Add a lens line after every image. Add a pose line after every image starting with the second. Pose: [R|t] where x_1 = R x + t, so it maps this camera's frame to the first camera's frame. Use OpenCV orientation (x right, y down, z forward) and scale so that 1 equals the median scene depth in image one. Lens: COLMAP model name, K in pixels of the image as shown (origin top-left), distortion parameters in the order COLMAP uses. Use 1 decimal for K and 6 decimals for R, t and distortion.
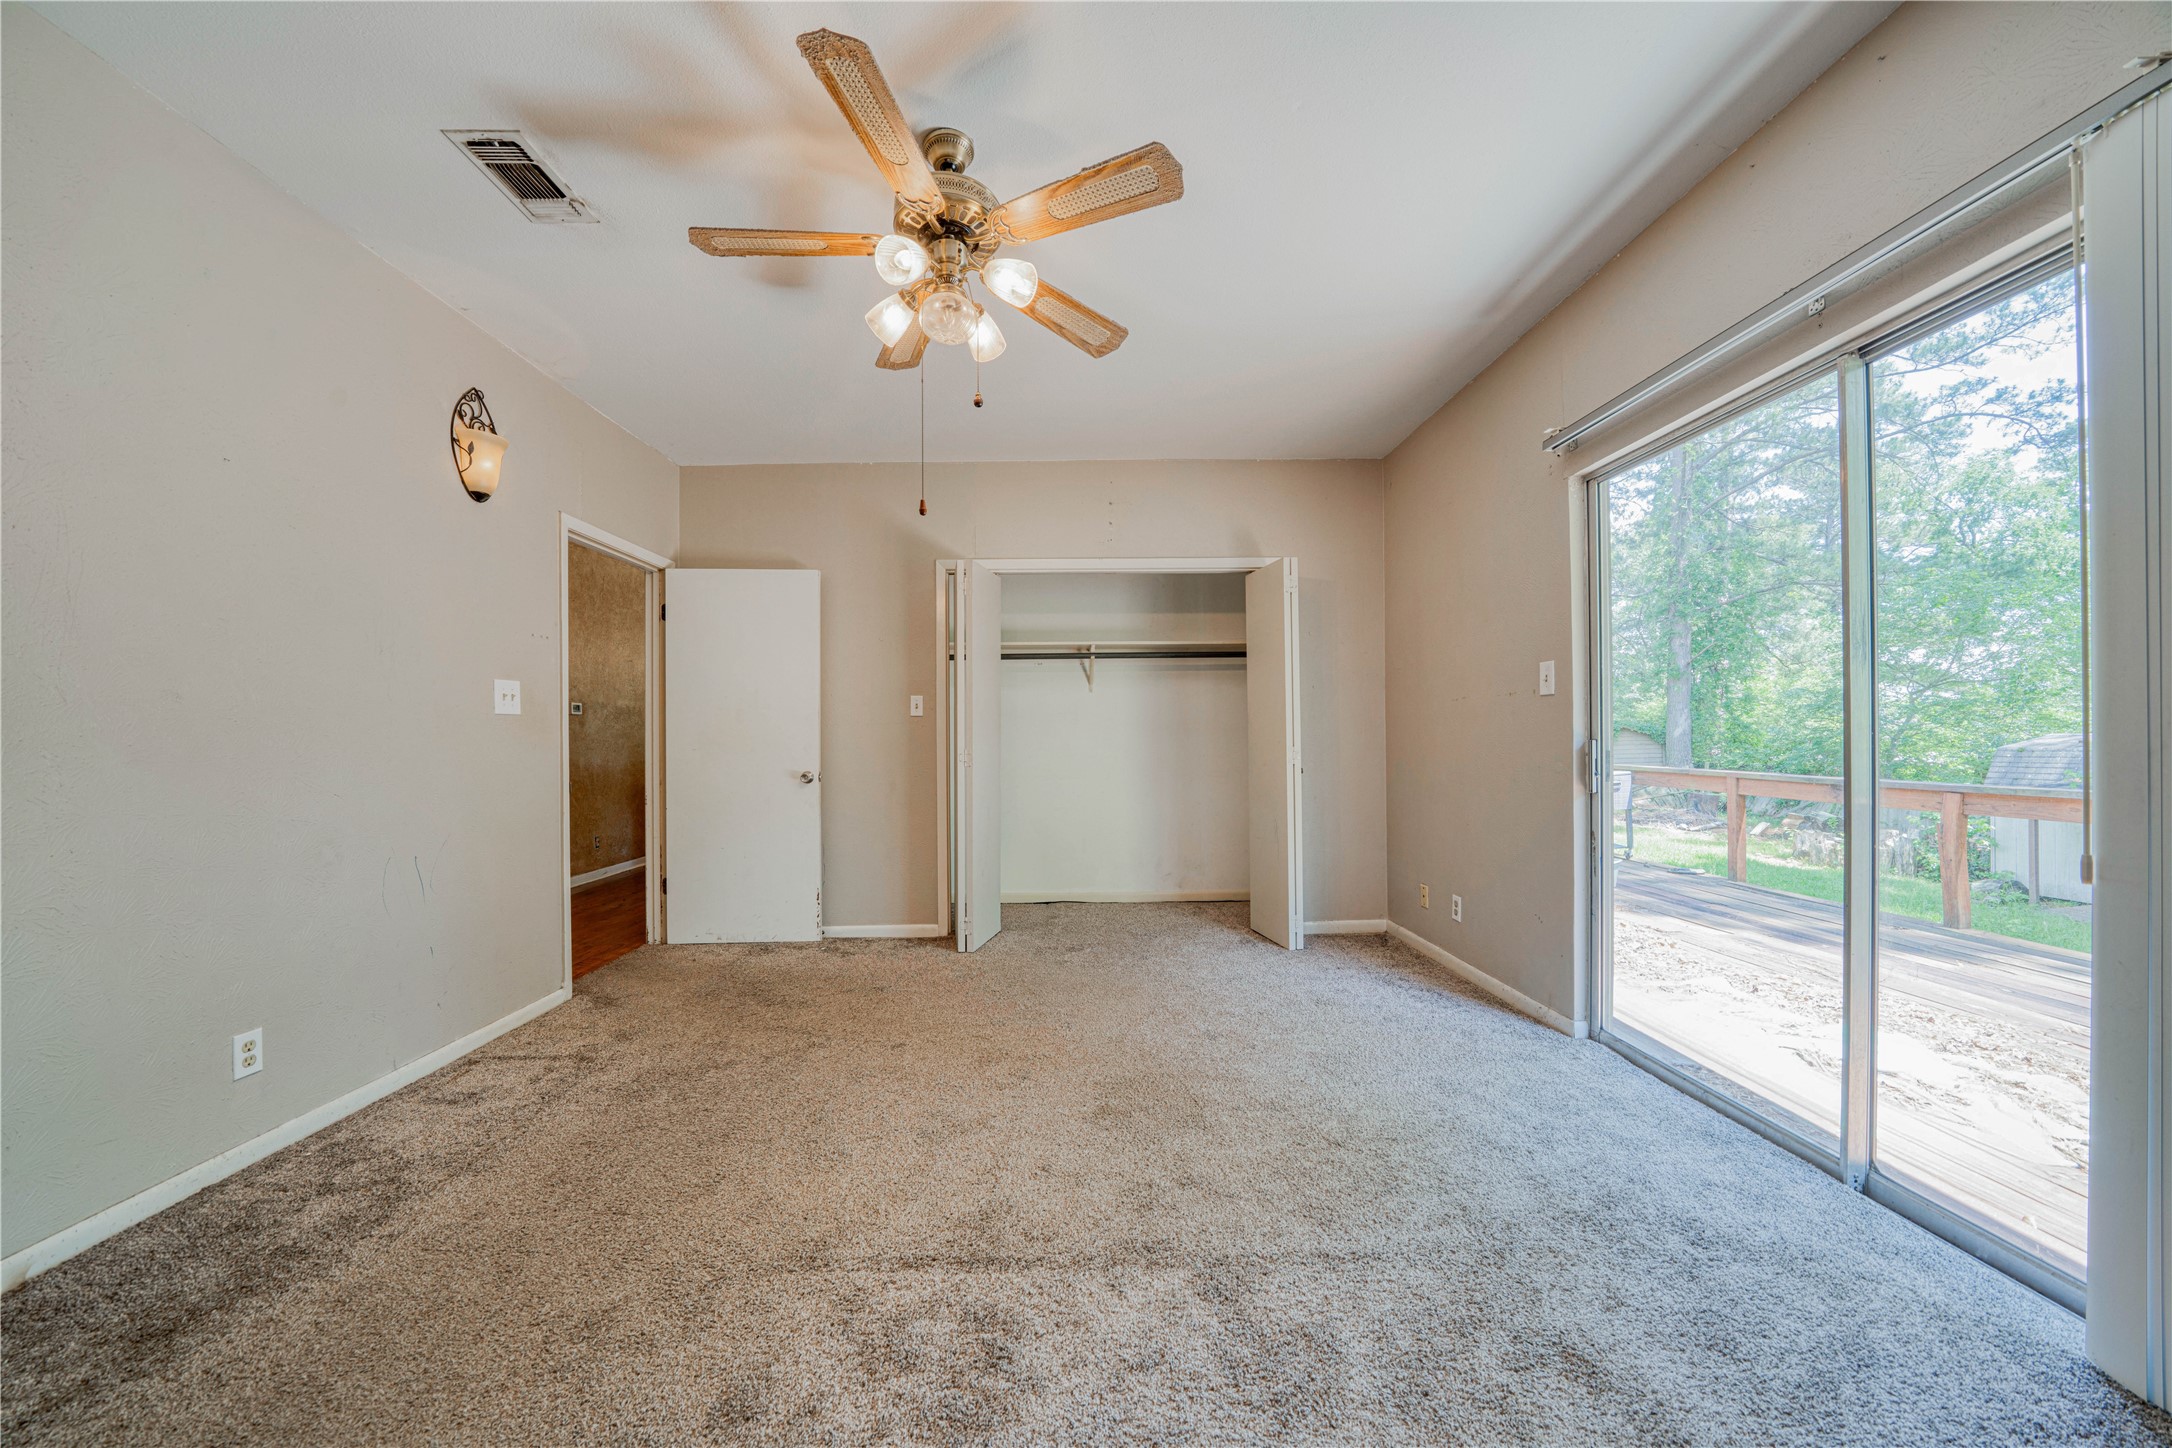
lens RADIAL K [[756.8, 0, 1087.8], [0, 756.8, 735.1], [0, 0, 1]] dist [-0.026515, 0.002069]
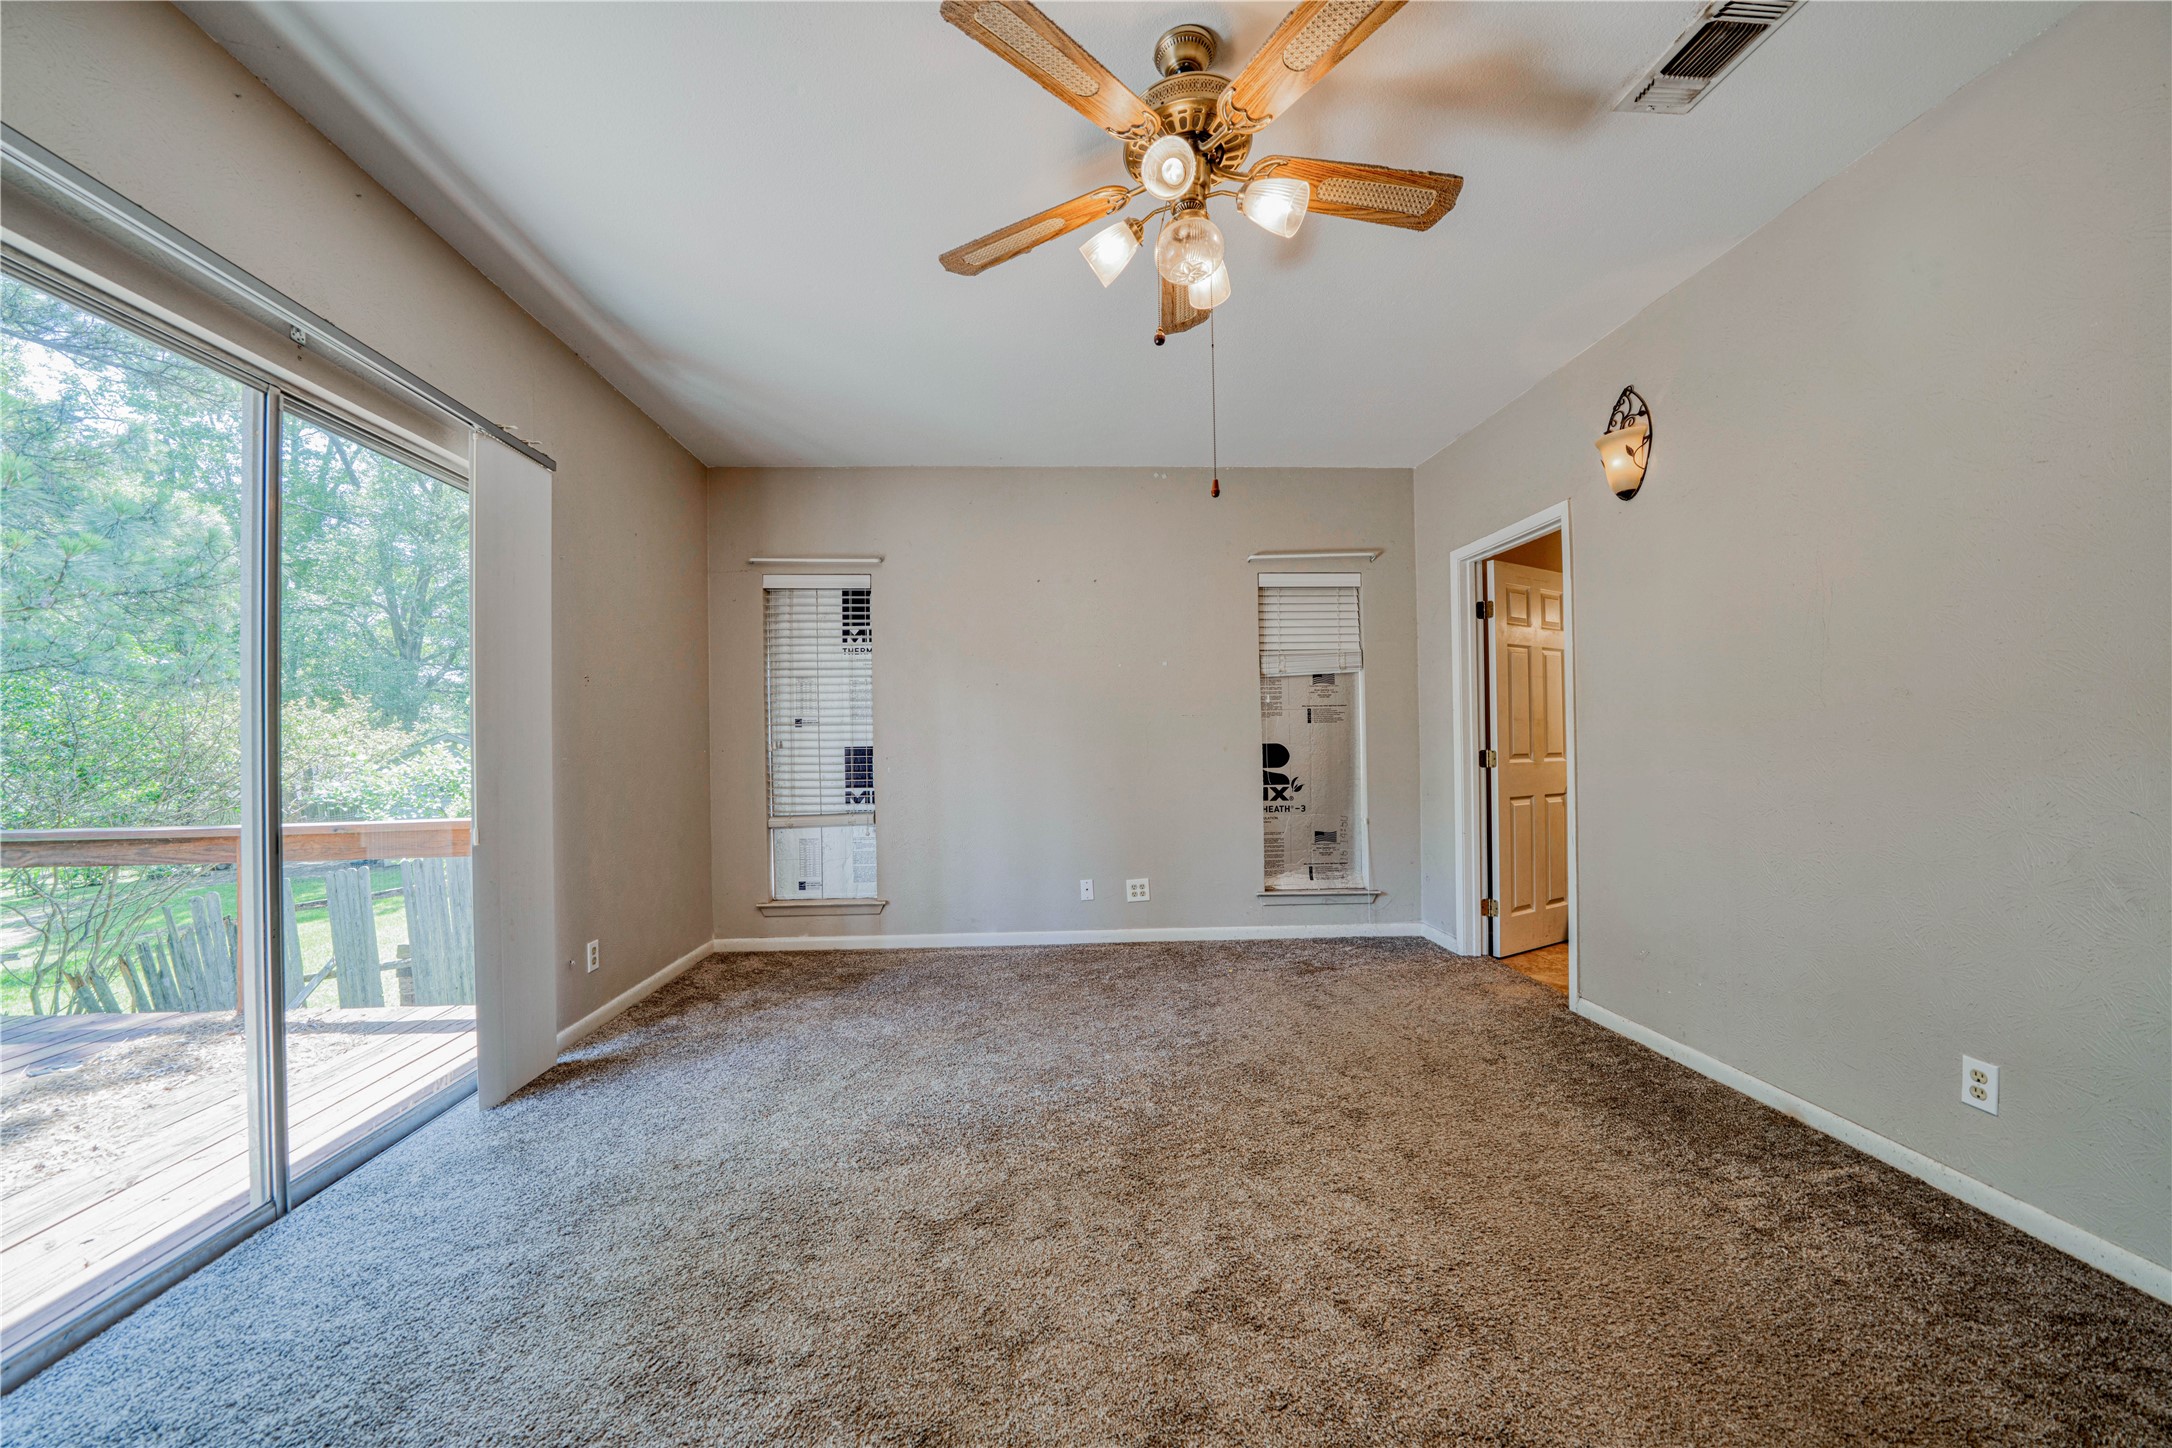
lens RADIAL K [[756.8, 0, 1081.7], [0, 756.8, 735.6], [0, 0, 1]] dist [-0.026515, 0.002069]
pose [[-0.998578, 0.019379, -0.049668, -0.028070], [0.020023, 0.999721, -0.012502, 0.002214], [0.049411, -0.013479, -0.998688, 1.935082]]
